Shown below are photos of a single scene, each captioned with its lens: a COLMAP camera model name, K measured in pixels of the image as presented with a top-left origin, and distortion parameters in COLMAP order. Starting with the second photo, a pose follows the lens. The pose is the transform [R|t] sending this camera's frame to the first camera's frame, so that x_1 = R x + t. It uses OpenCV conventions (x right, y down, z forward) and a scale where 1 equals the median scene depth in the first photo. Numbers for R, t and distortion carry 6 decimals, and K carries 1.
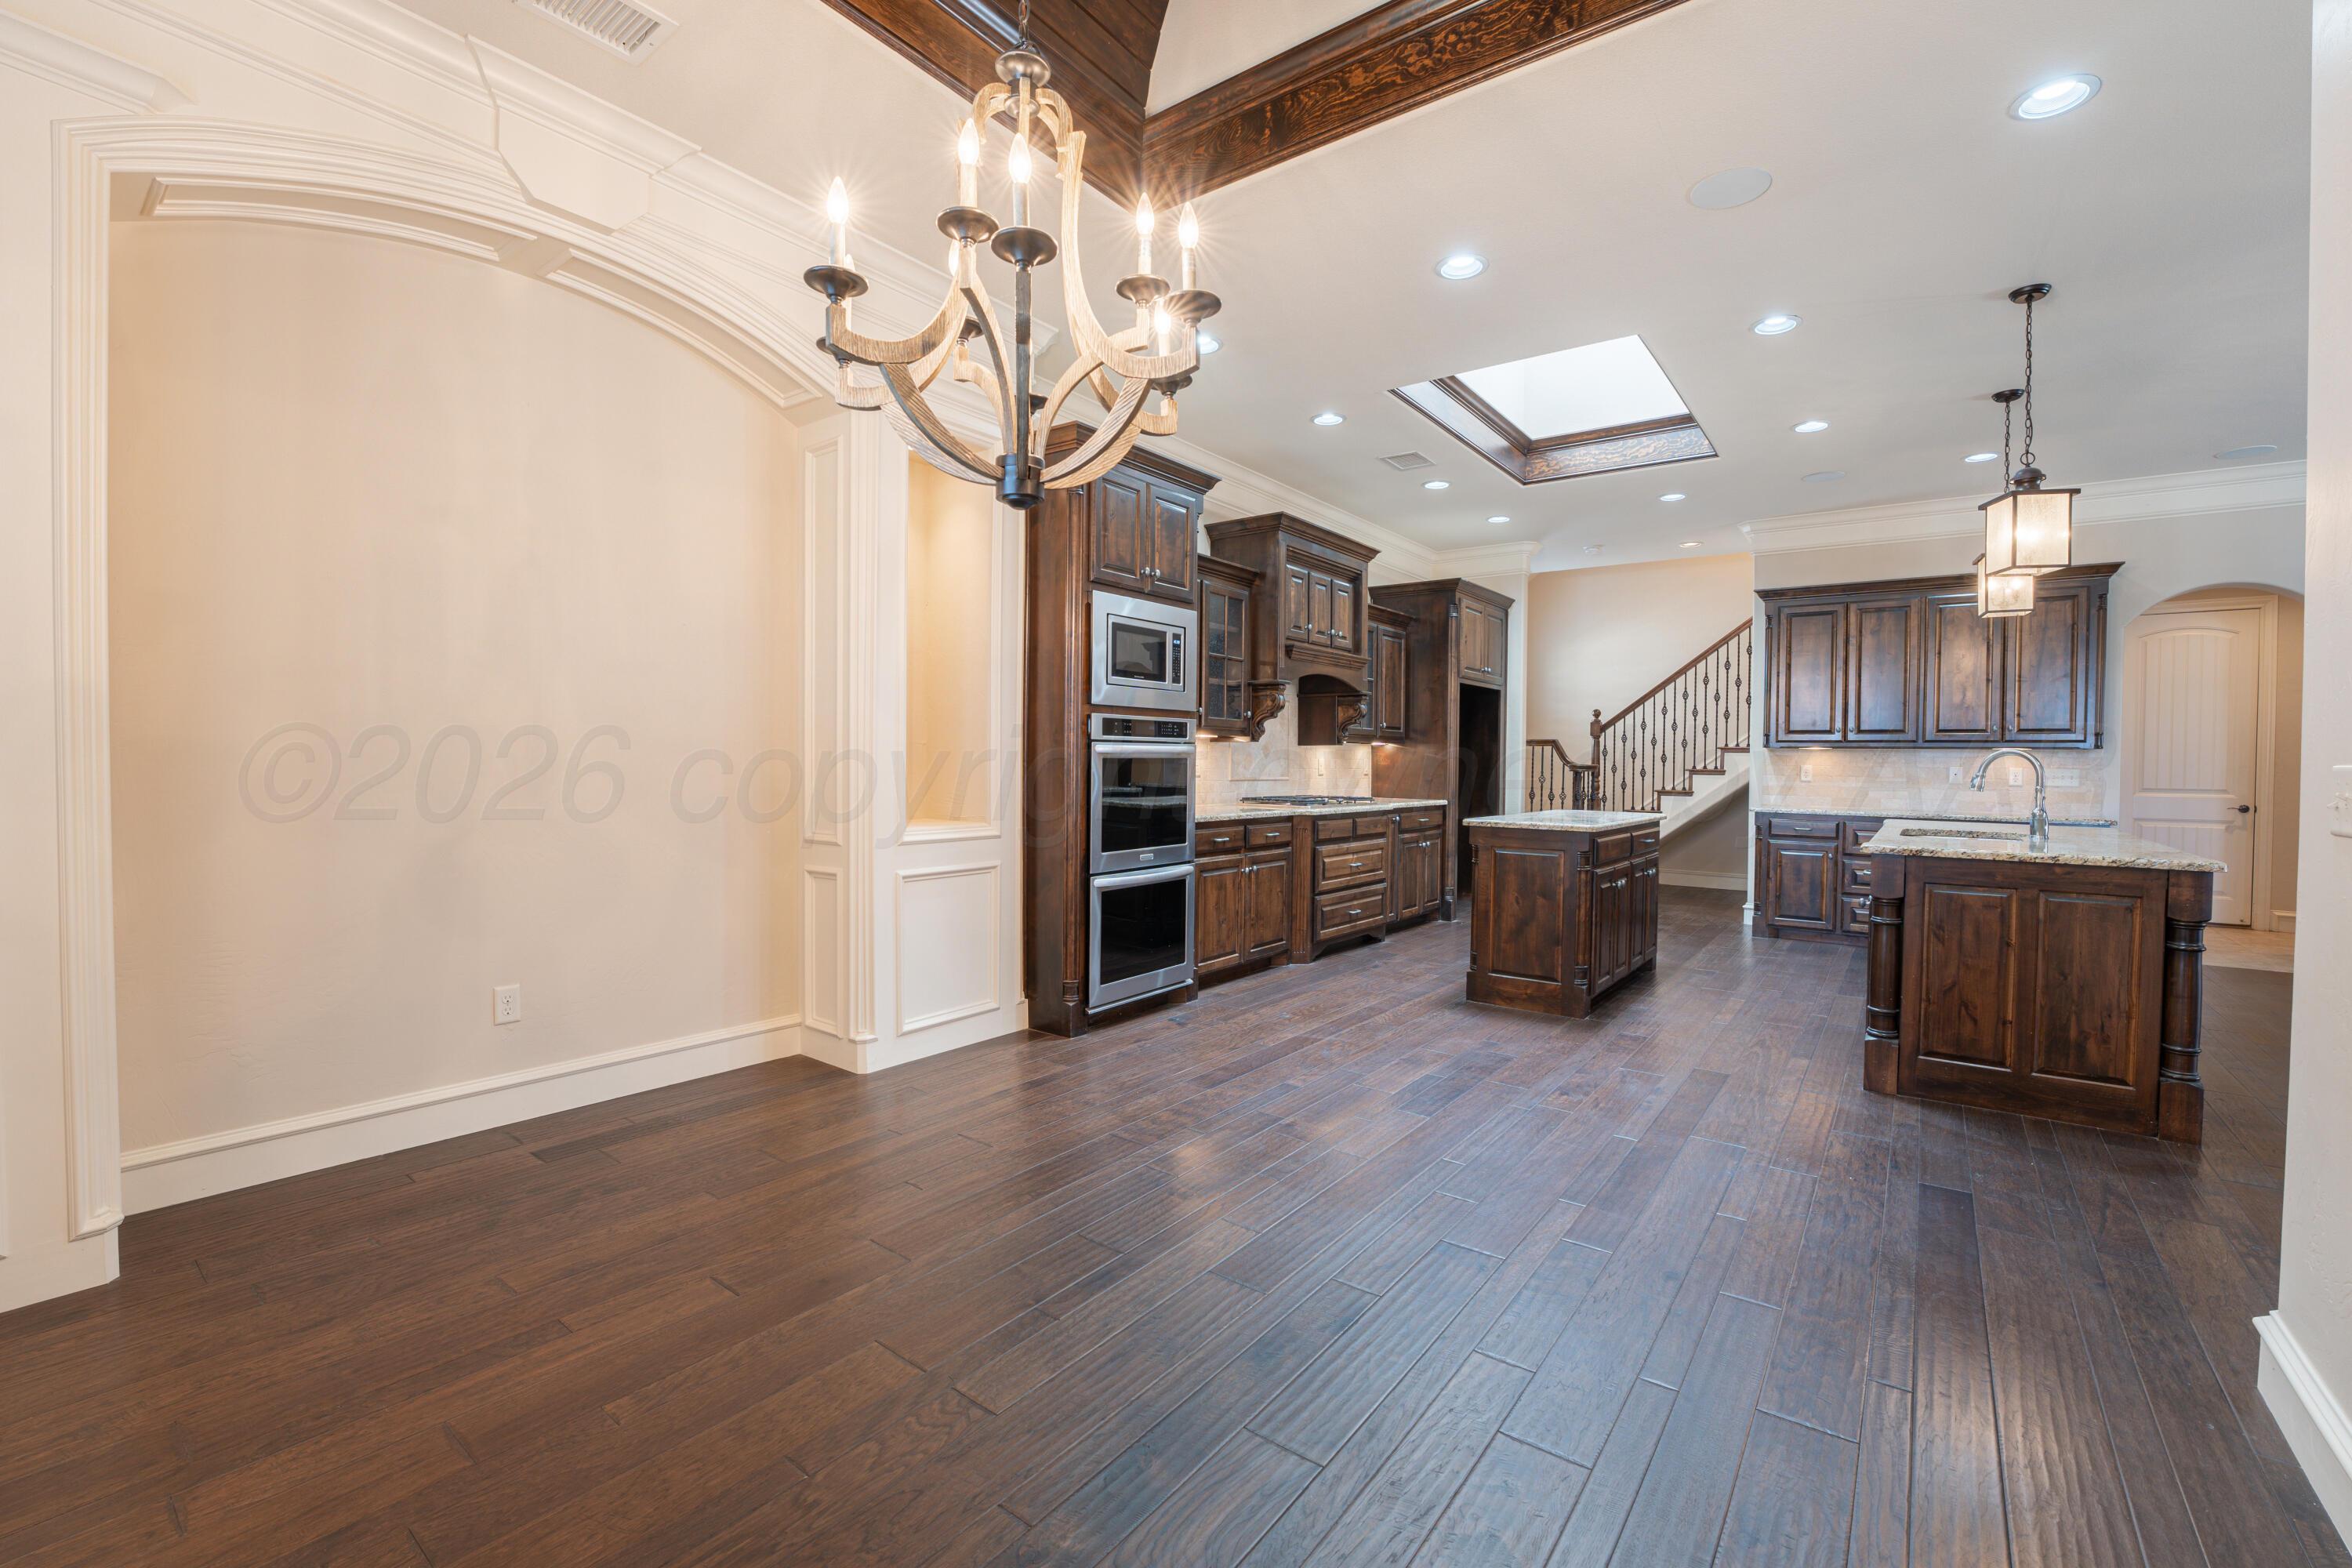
lens RADIAL K [[967.6, 0, 1179.3], [0, 967.6, 788.4], [0, 0, 1]] dist [-0.039481, 0.006882]
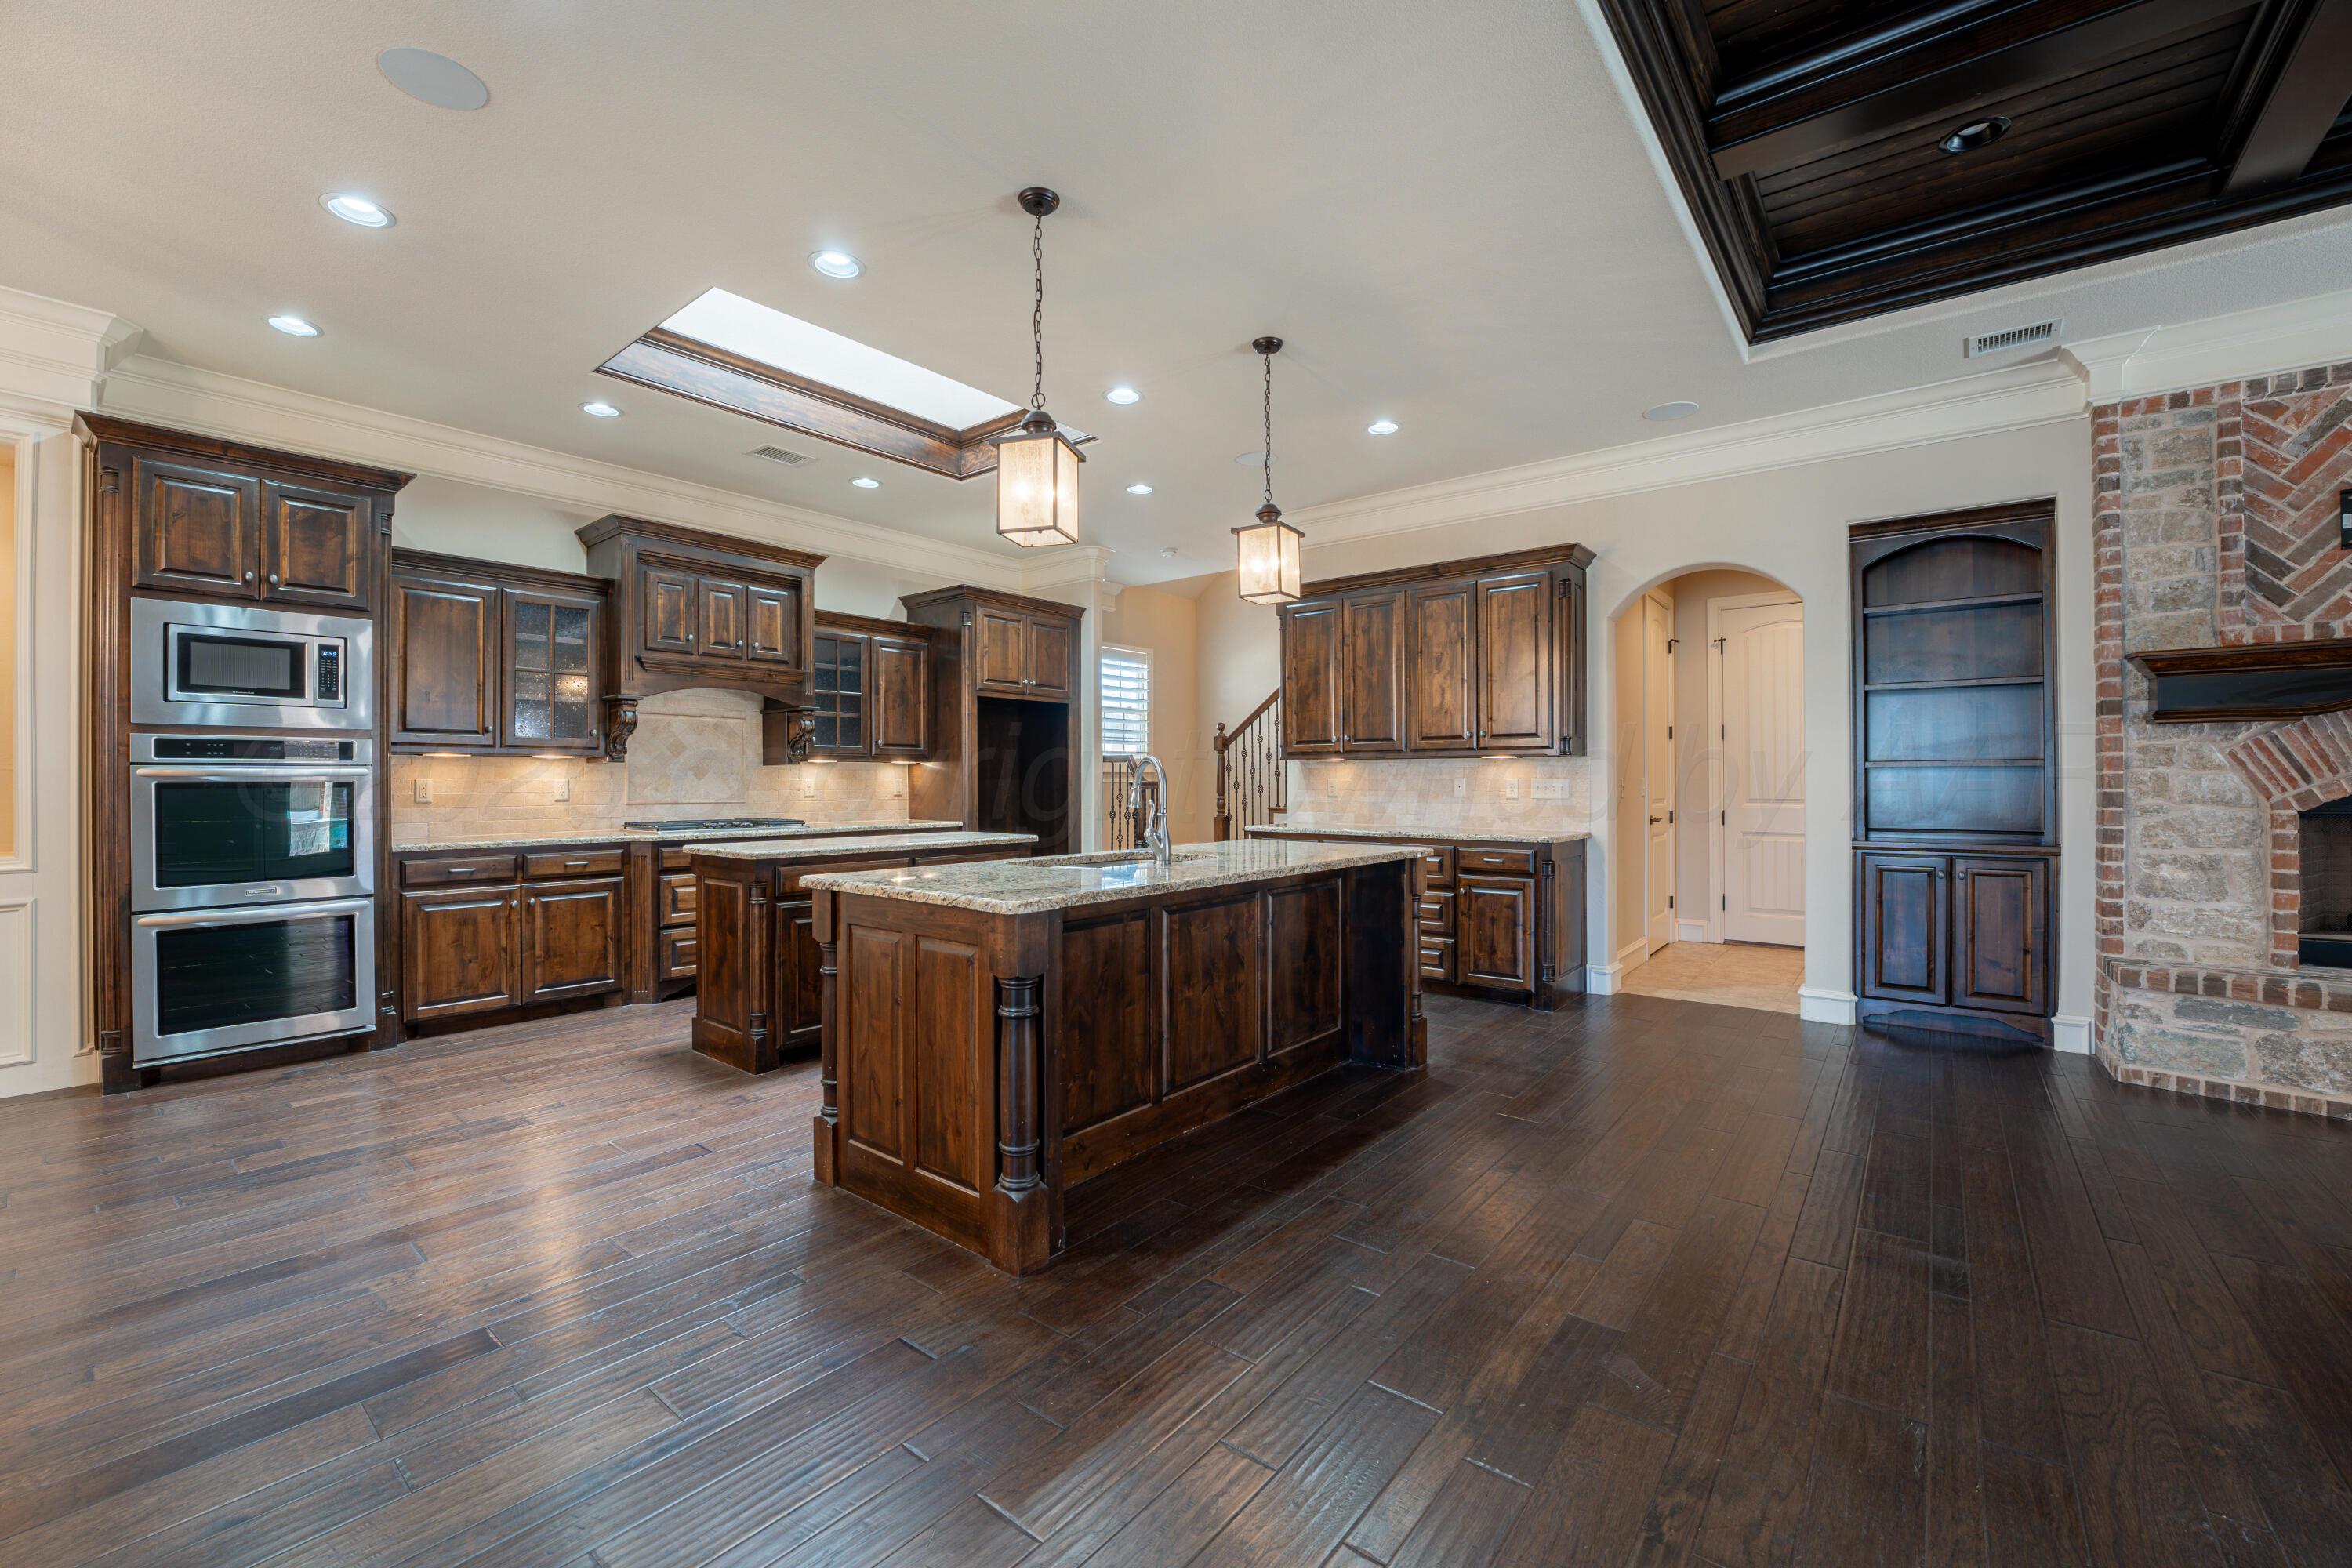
lens RADIAL K [[967.6, 0, 1175.4], [0, 967.6, 773.8], [0, 0, 1]] dist [-0.039481, 0.006882]
pose [[0.999748, -0.012185, -0.018843, 0.769560], [0.011504, 0.999292, -0.035831, 0.002560], [0.019266, 0.035605, 0.999180, 0.125849]]
